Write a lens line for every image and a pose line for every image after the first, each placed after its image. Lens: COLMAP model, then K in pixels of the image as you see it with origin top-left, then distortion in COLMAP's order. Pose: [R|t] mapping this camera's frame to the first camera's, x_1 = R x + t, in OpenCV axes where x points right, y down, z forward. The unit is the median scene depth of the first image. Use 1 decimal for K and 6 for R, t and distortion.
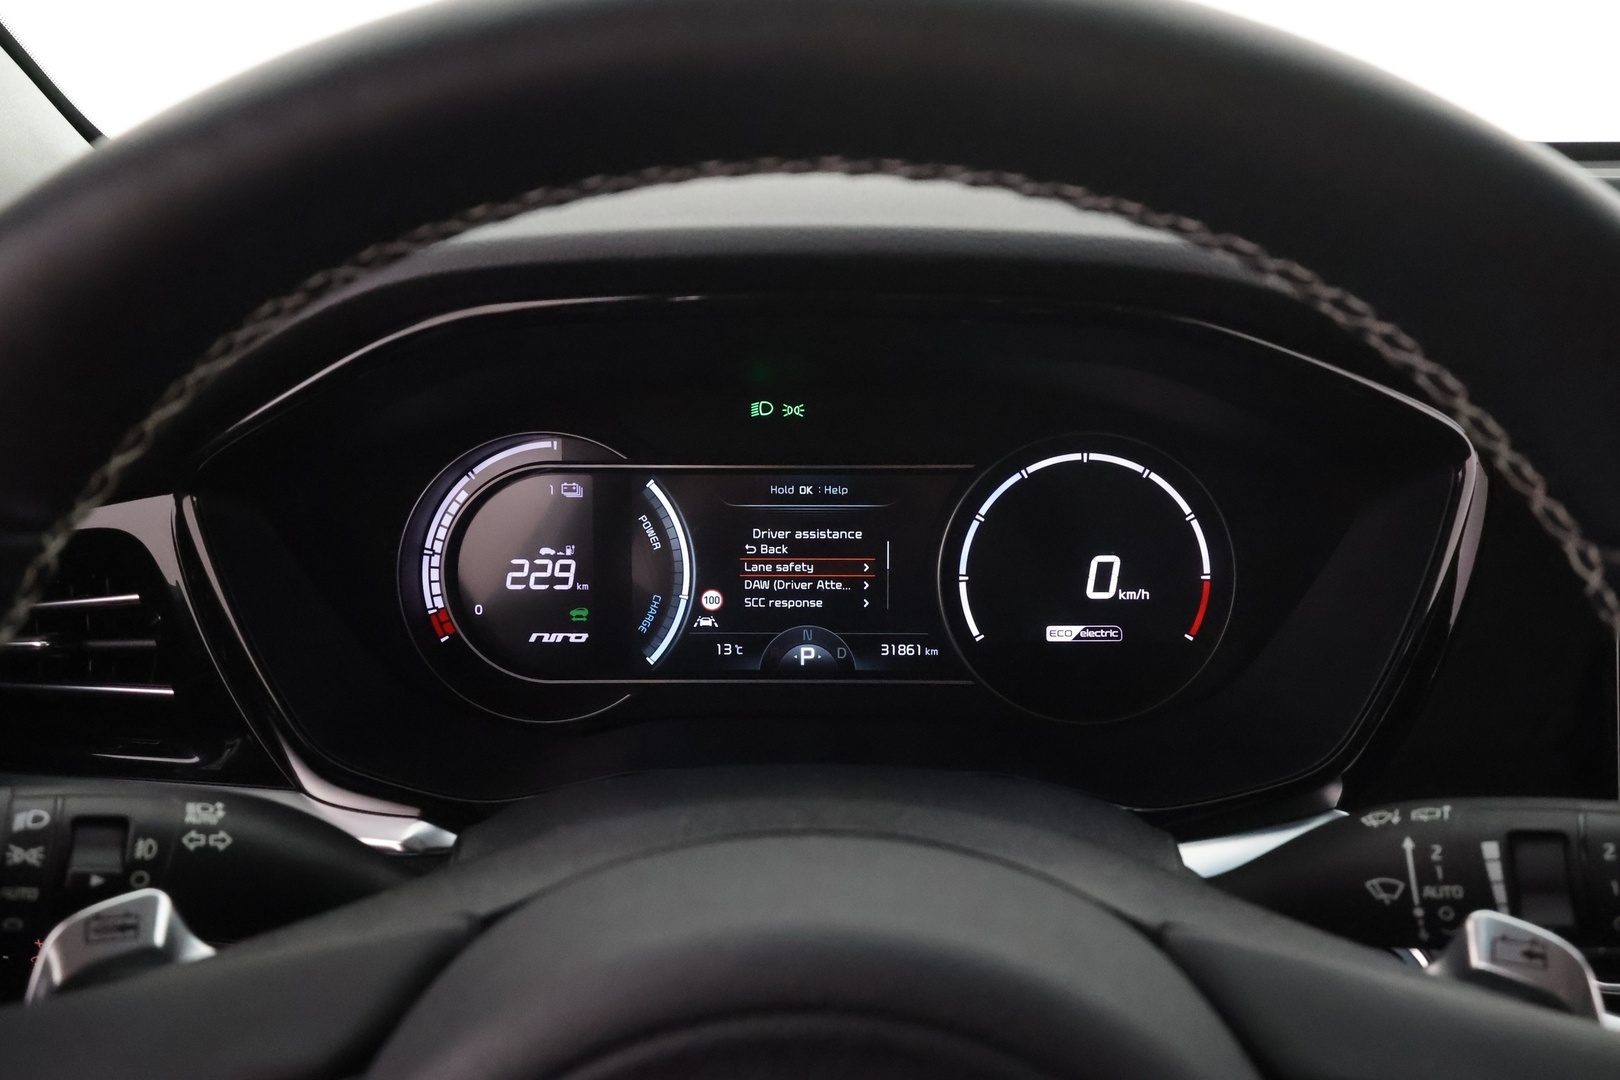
lens RADIAL K [[1329.6, 0, 810.5], [0, 1329.6, 537.5], [0, 0, 1]] dist [0.029835, 0.000608]
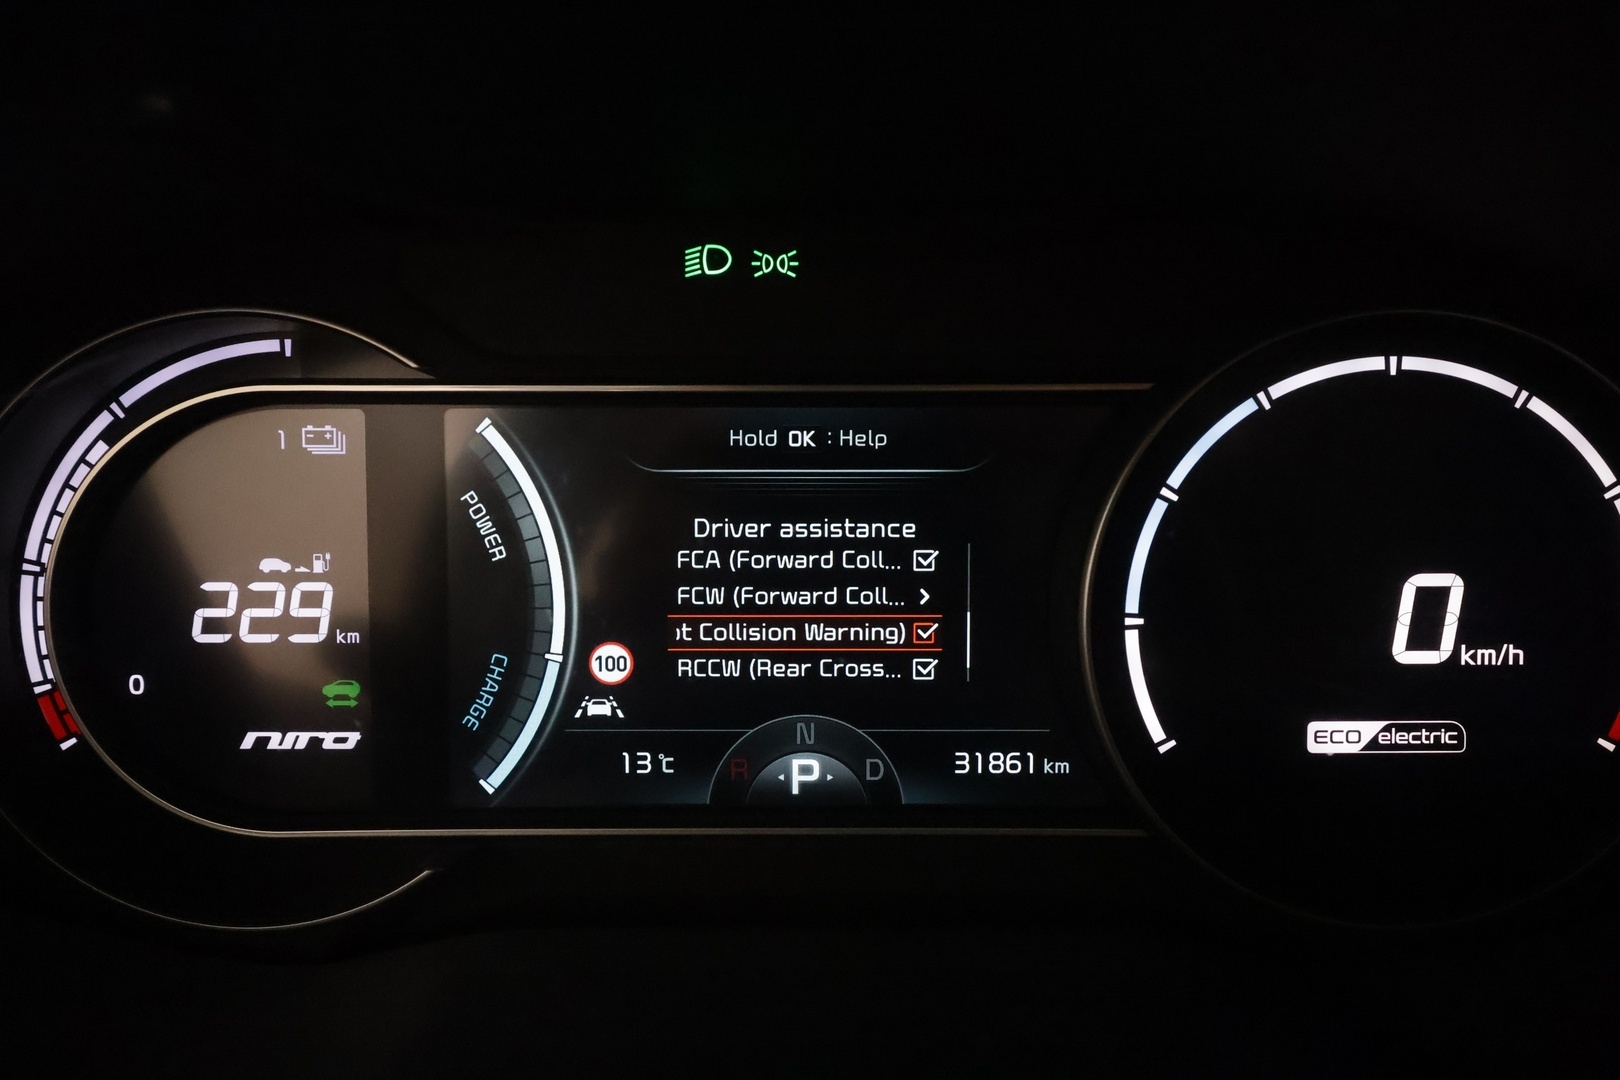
lens RADIAL K [[1352.8, 0, 802.9], [0, 1352.8, 556.1], [0, 0, 1]] dist [-0.021881, -0.003238]
pose [[0.999998, -0.002089, 0.000516, -0.003315], [0.002080, 0.999848, 0.017324, -0.001271], [-0.000552, -0.017323, 0.999850, 0.506076]]
